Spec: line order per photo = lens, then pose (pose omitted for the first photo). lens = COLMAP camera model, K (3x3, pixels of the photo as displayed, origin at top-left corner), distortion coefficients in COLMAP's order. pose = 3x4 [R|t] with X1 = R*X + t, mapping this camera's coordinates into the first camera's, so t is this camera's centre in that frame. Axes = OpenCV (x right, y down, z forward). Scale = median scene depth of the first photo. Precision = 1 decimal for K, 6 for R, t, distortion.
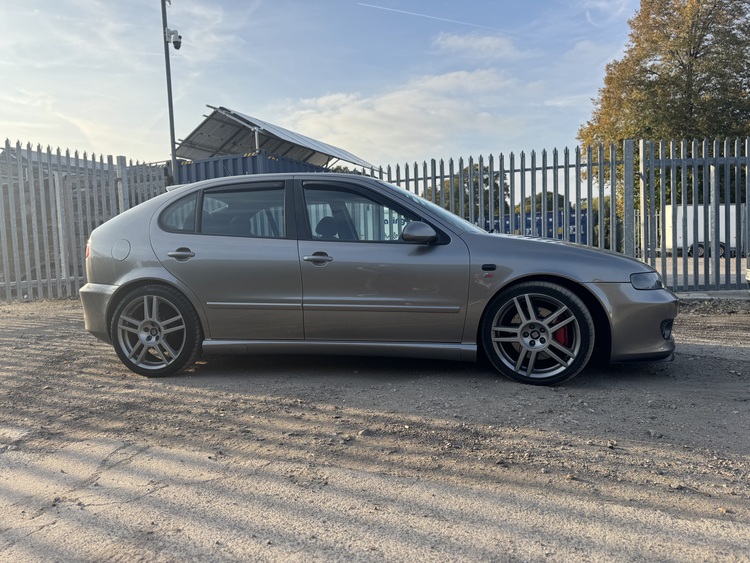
lens RADIAL K [[528.9, 0, 375.8], [0, 528.9, 279.3], [0, 0, 1]] dist [0.026221, -0.019131]
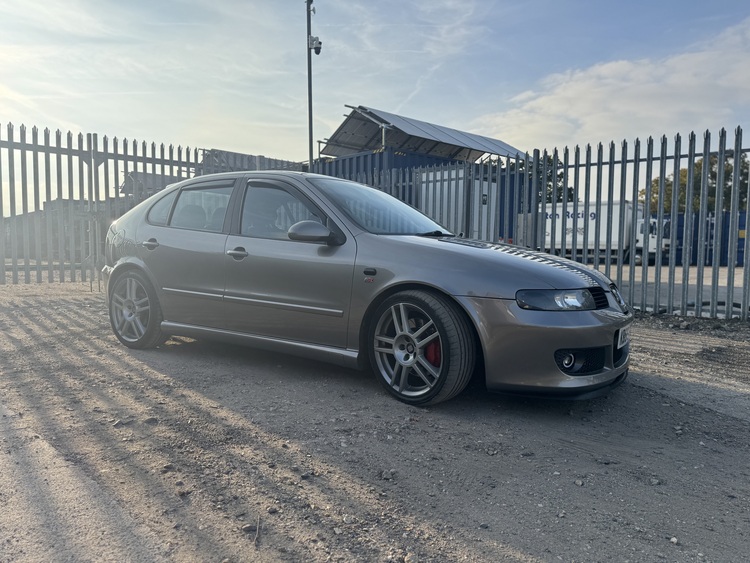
lens RADIAL K [[528.9, 0, 374.8], [0, 528.9, 282.2], [0, 0, 1]] dist [0.026221, -0.019131]
pose [[0.926661, 0.068468, -0.369610, 0.514075], [-0.062368, 0.997648, 0.028445, -0.027750], [0.370688, -0.003307, 0.928752, 0.122102]]
